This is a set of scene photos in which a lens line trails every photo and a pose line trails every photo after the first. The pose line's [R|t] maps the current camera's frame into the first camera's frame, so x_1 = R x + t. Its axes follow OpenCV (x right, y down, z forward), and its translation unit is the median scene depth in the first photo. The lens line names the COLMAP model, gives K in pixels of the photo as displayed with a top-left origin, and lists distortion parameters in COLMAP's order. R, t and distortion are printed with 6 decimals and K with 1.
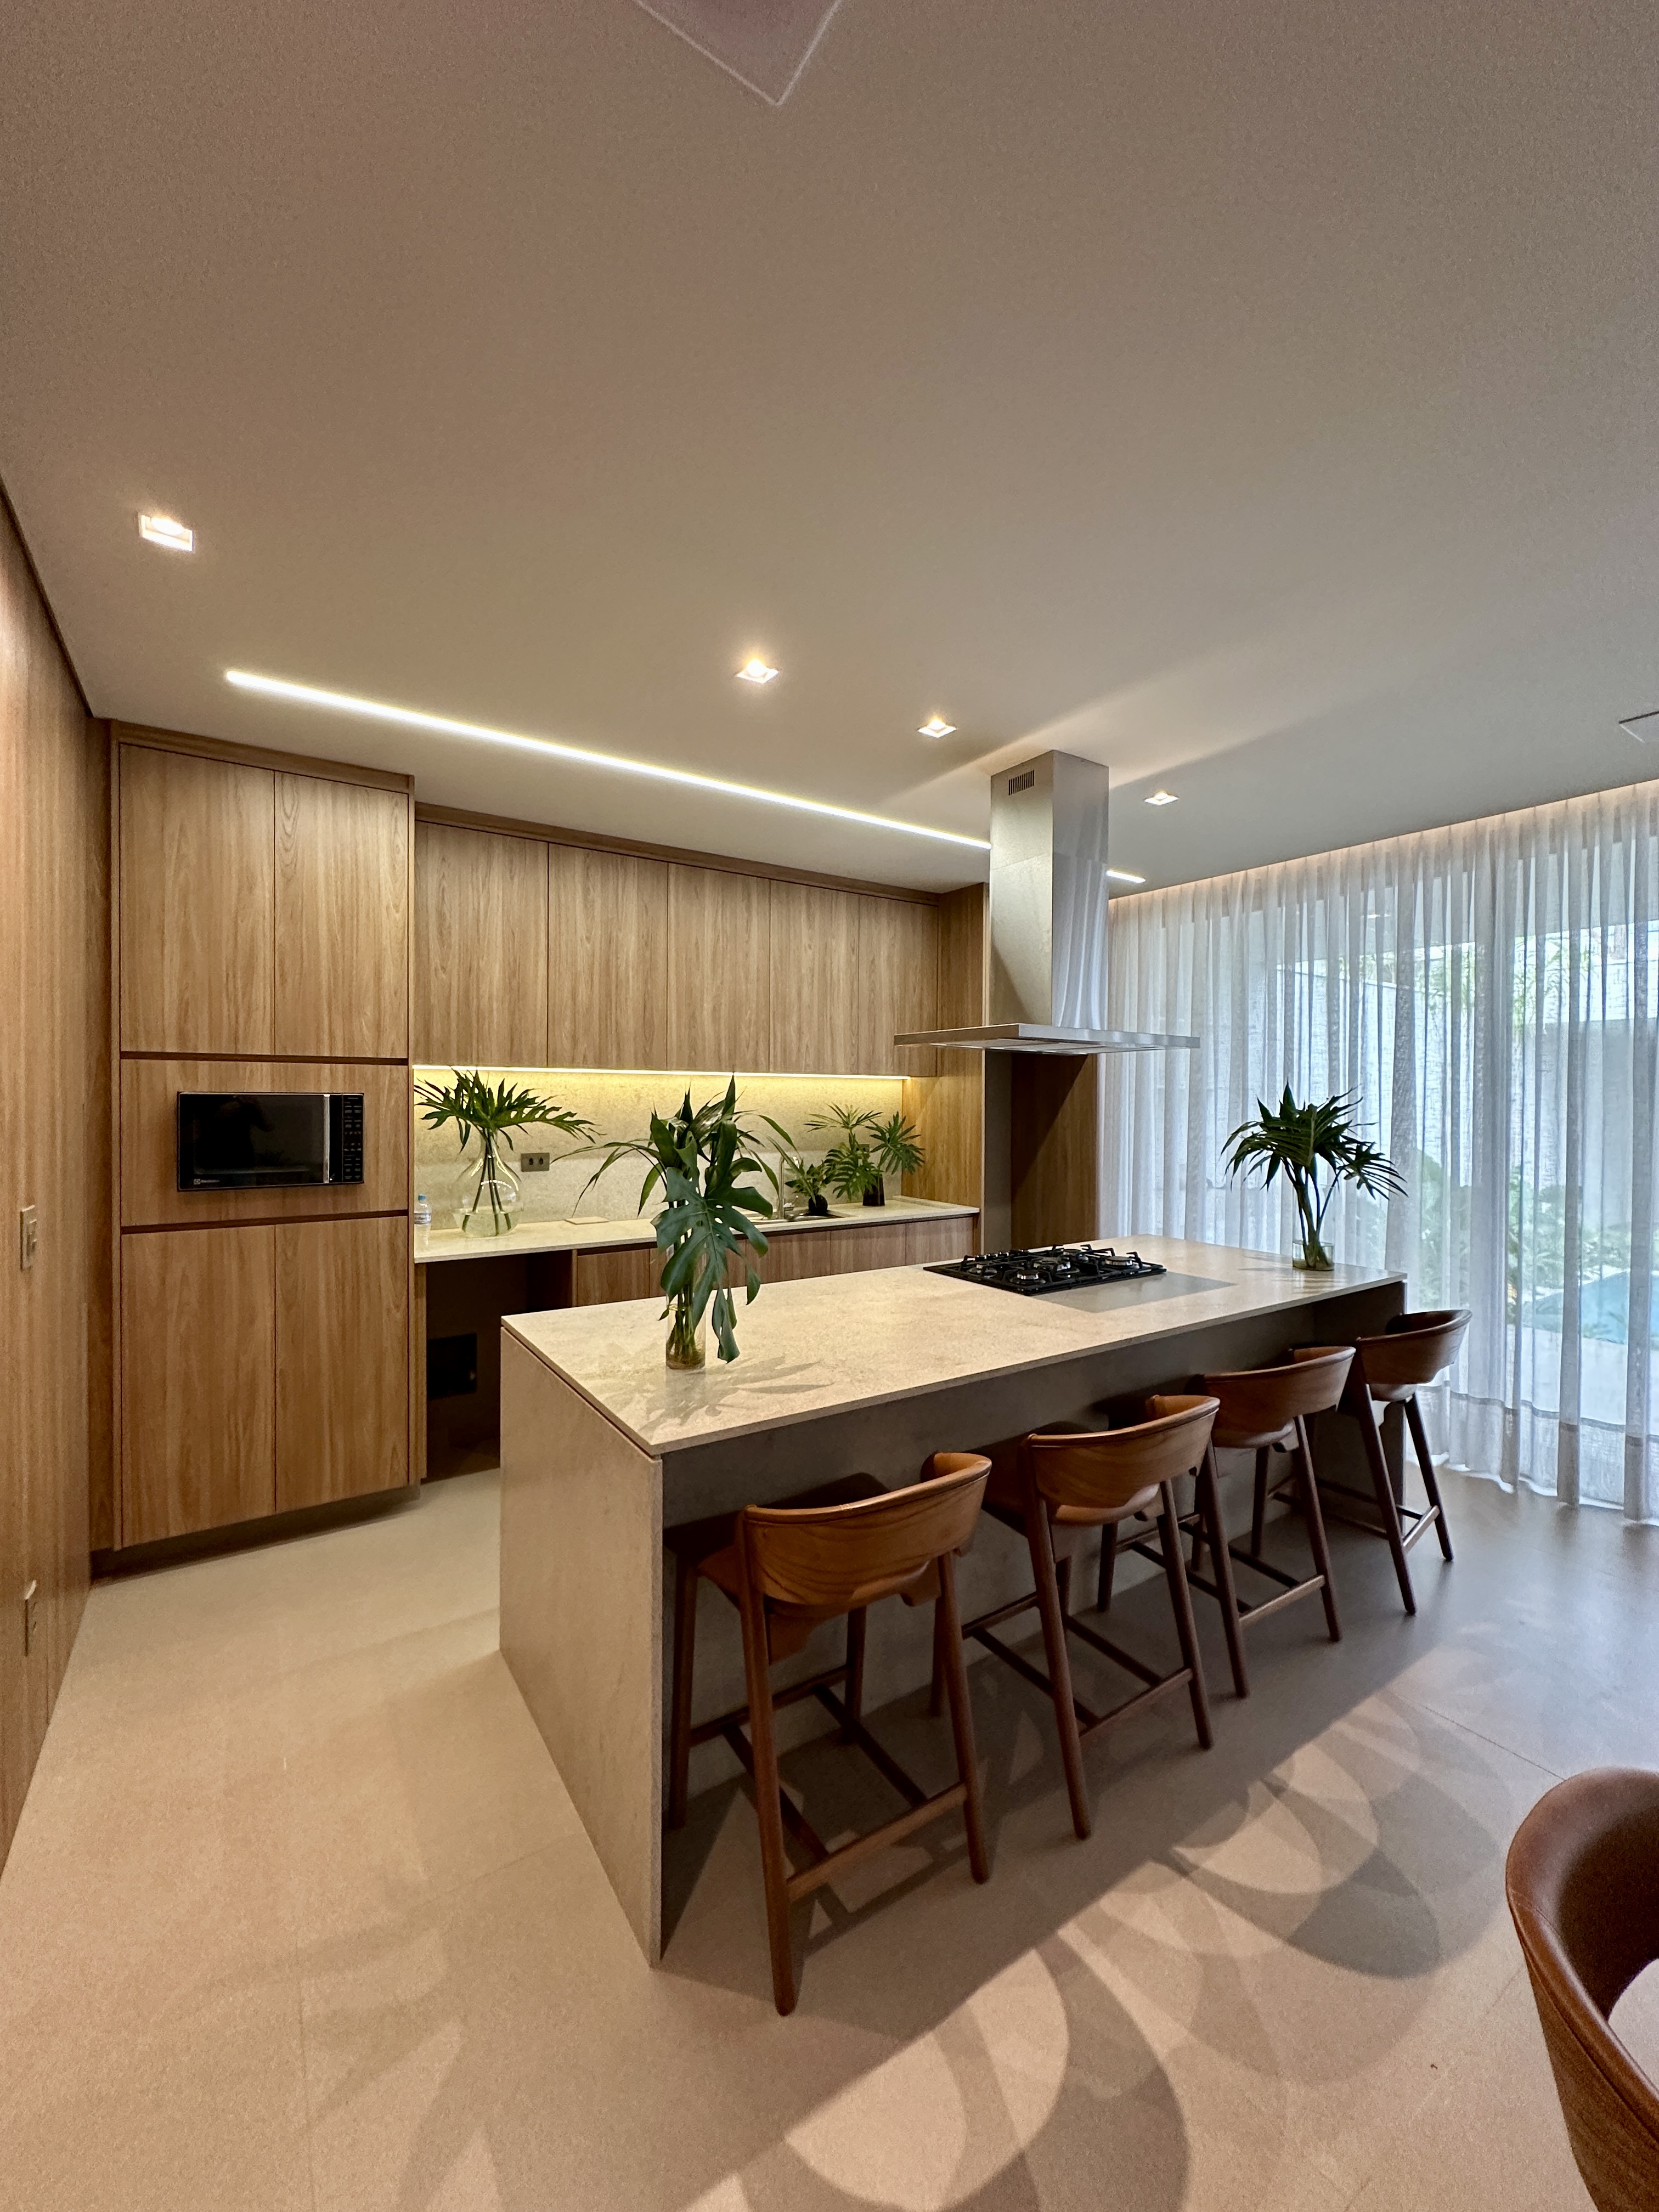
lens RADIAL K [[885.9, 0, 829.5], [0, 885.9, 1106.0], [0, 0, 1]] dist [-0.000087, 0.000558]
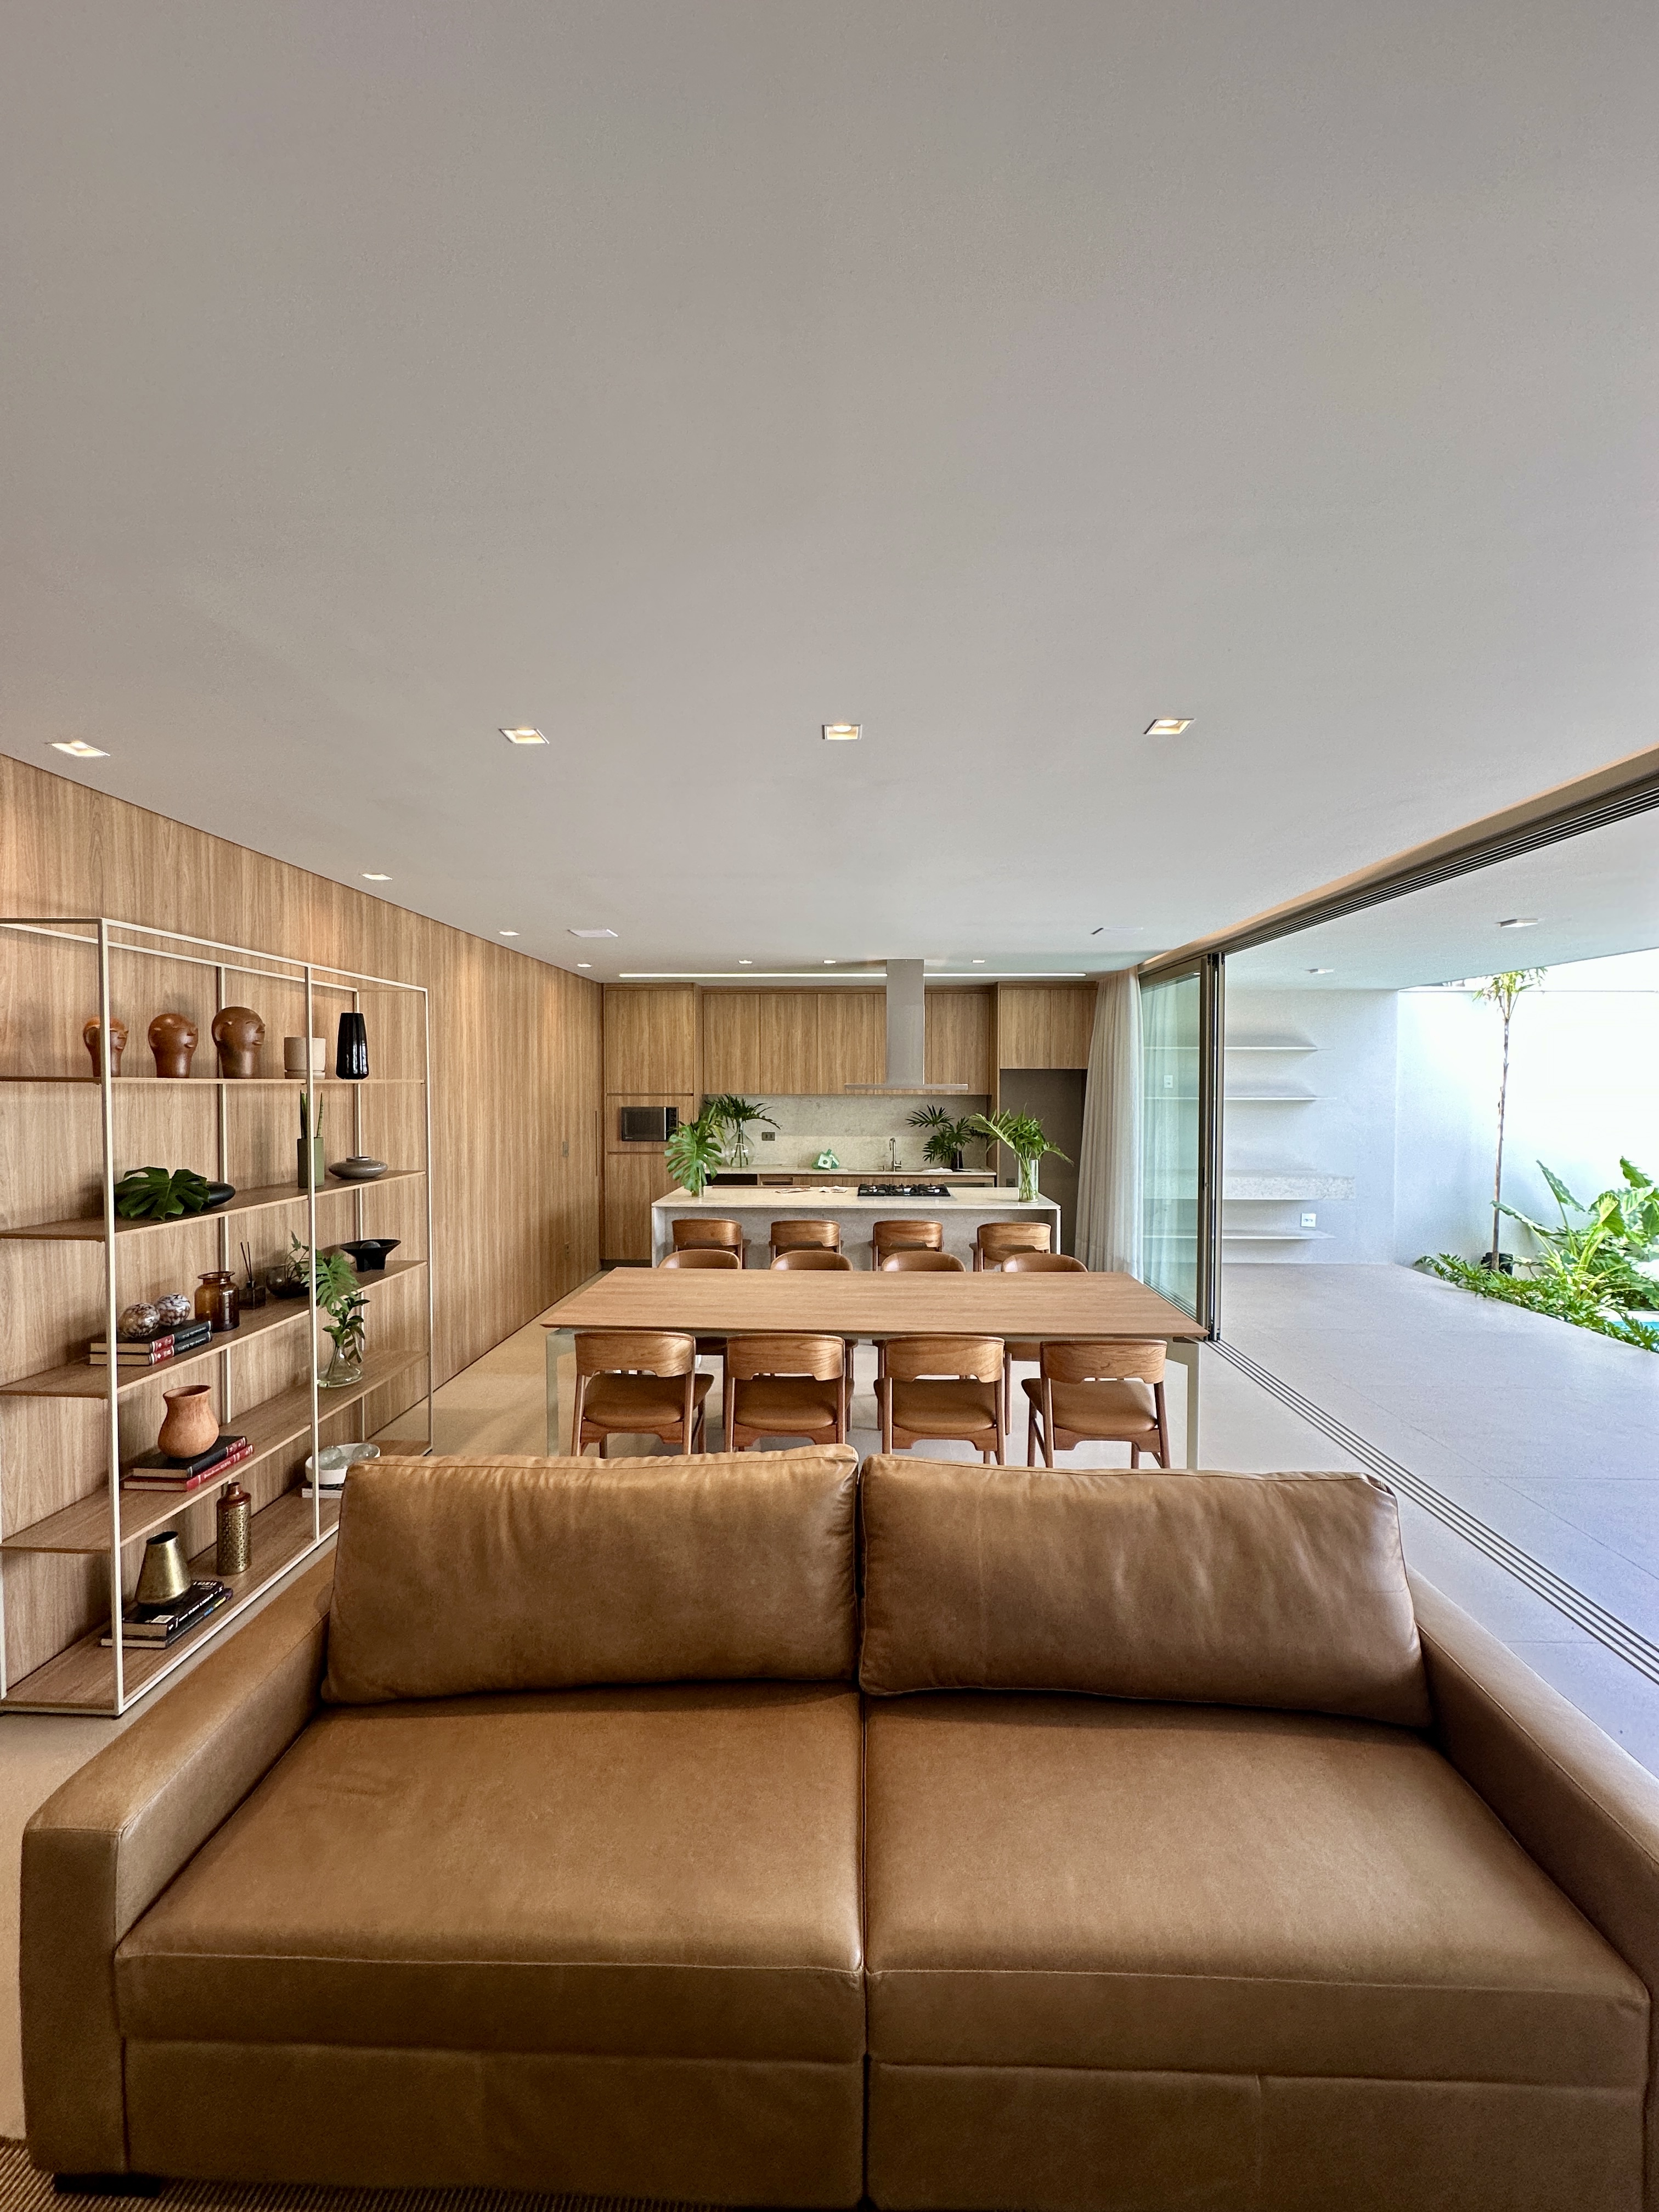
lens RADIAL K [[885.9, 0, 829.5], [0, 885.9, 1106.0], [0, 0, 1]] dist [-0.000087, 0.000558]
pose [[0.813117, 0.012968, -0.581956, 1.173445], [-0.004197, 0.999856, 0.016417, -0.052325], [0.582085, -0.010907, 0.813055, -0.750986]]
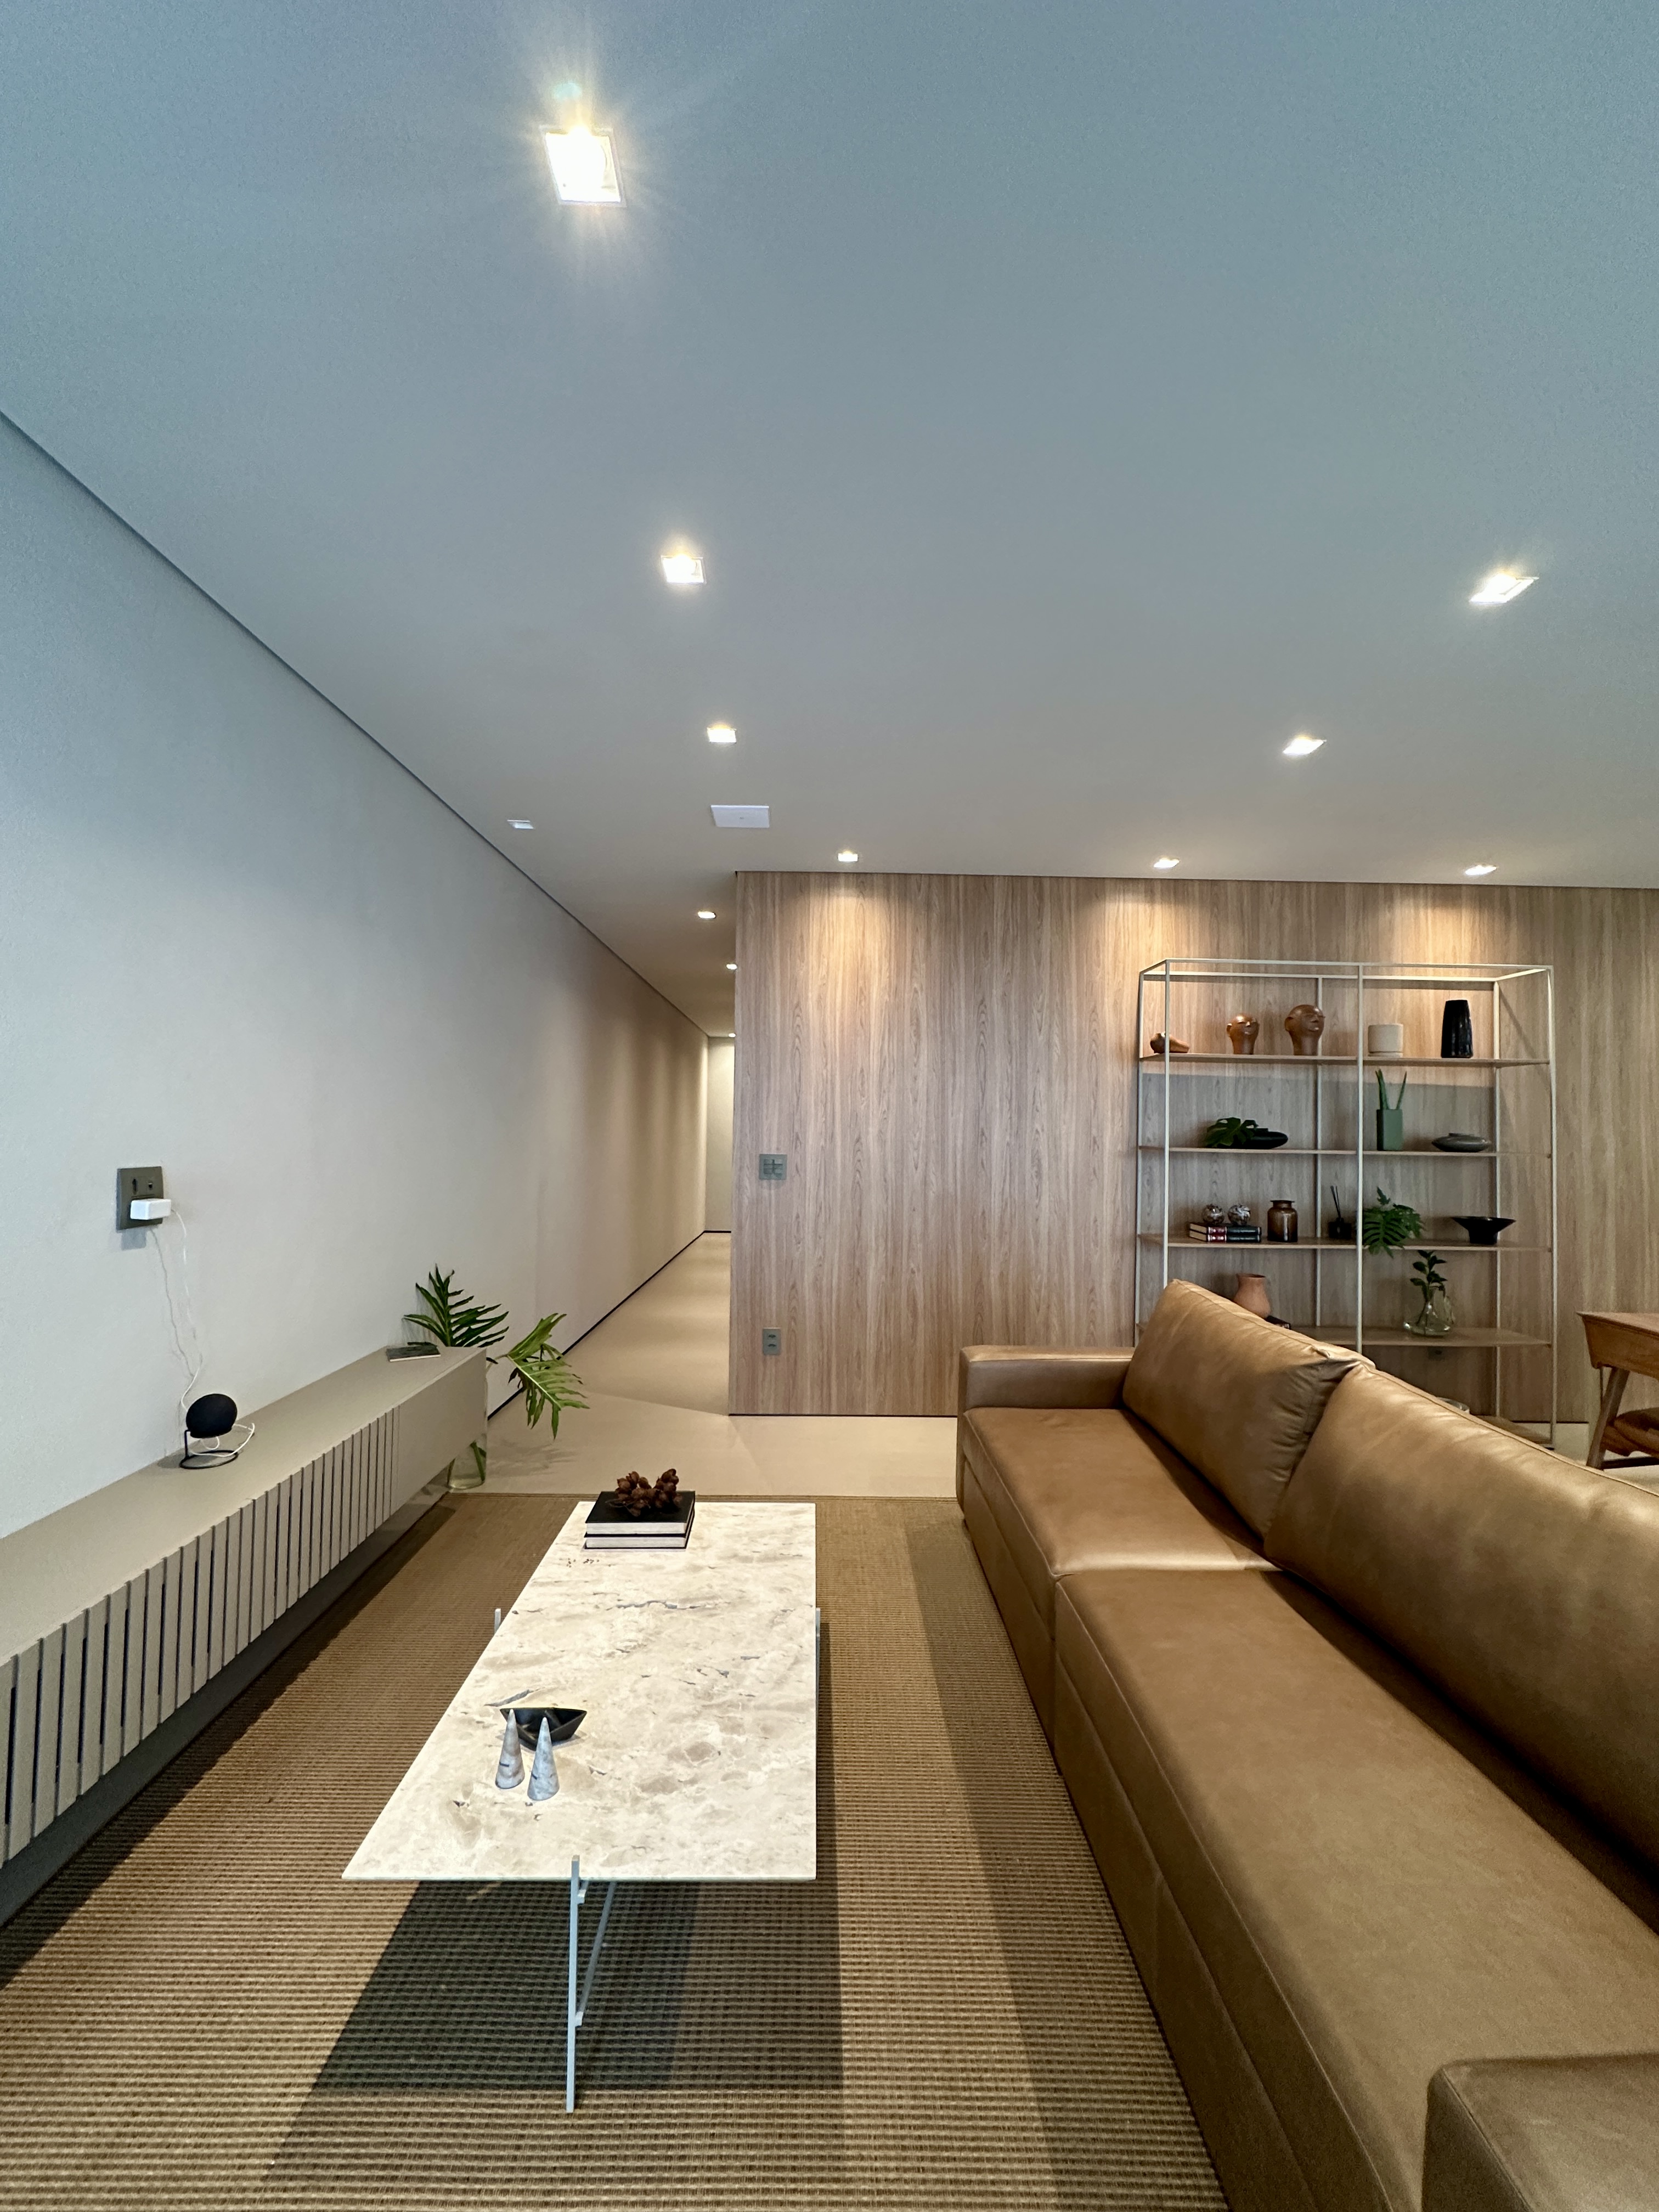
lens RADIAL K [[885.9, 0, 829.5], [0, 885.9, 1106.0], [0, 0, 1]] dist [-0.000087, 0.000558]
pose [[-0.545263, -0.036997, -0.837448, 1.514652], [-0.026718, 0.999285, -0.026750, 0.049633], [0.837839, 0.007789, -0.545862, -0.260534]]
